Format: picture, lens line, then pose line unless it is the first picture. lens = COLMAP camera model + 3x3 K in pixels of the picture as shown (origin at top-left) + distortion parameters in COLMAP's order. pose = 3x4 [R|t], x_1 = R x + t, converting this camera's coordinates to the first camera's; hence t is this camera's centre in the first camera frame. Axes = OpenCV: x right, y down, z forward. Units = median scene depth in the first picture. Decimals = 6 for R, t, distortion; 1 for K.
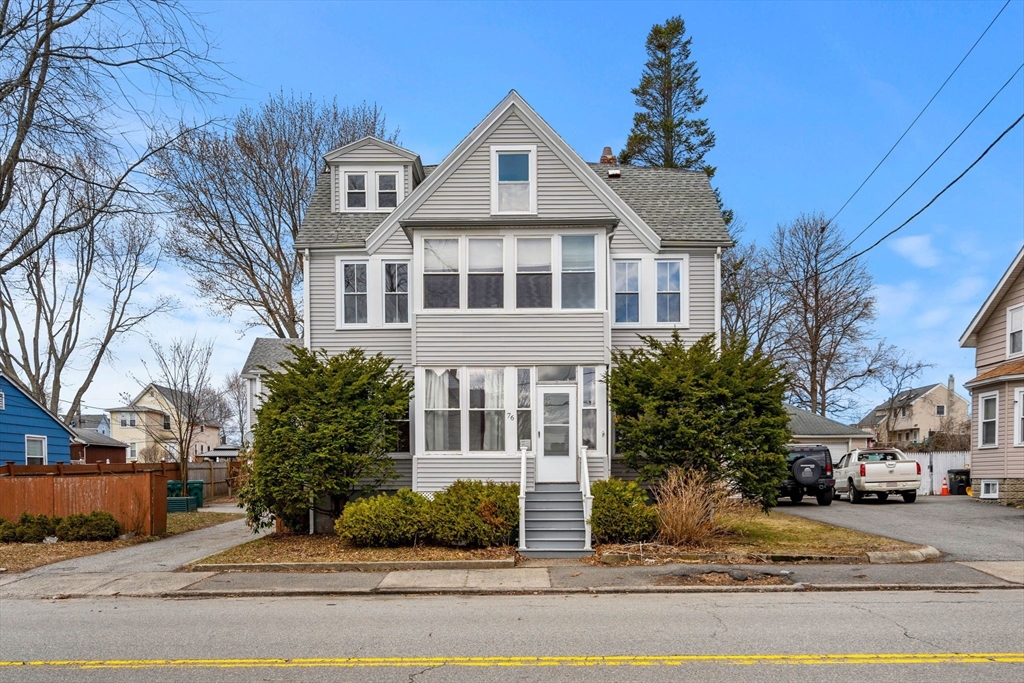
lens RADIAL K [[467.3, 0, 512.0], [0, 467.3, 369.0], [0, 0, 1]] dist [0.000349, 0.000023]
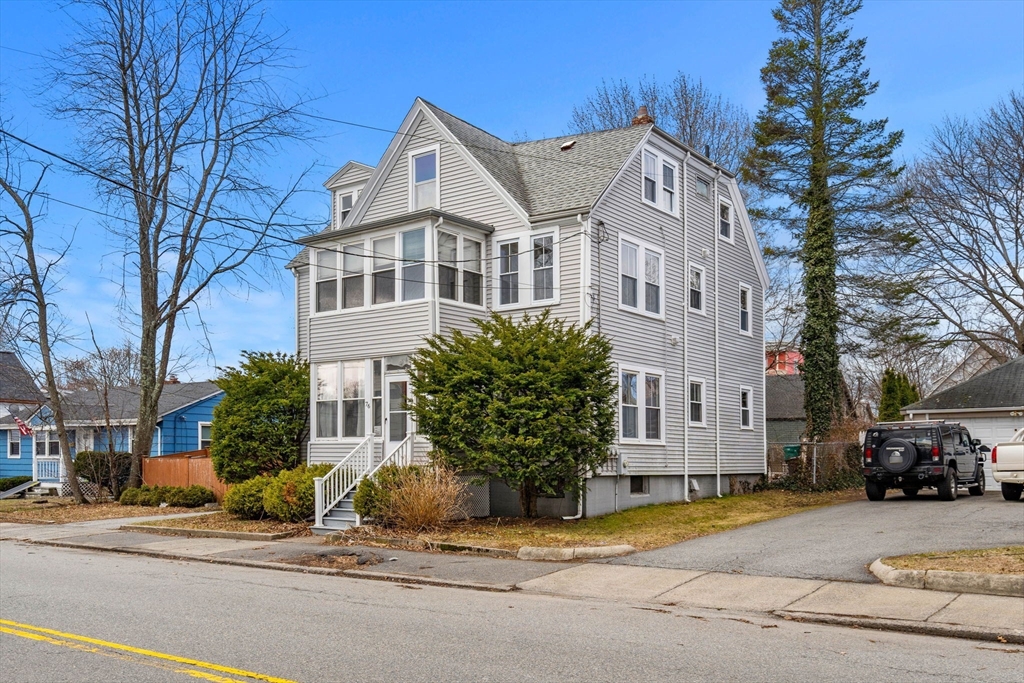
lens RADIAL K [[471.4, 0, 512.0], [0, 471.4, 341.5], [0, 0, 1]] dist [-0.000053, -0.000165]
pose [[0.938632, -0.077645, -0.336066, 0.680242], [0.070324, 0.996947, -0.033920, 0.015714], [0.337674, 0.008205, 0.941227, 0.081528]]
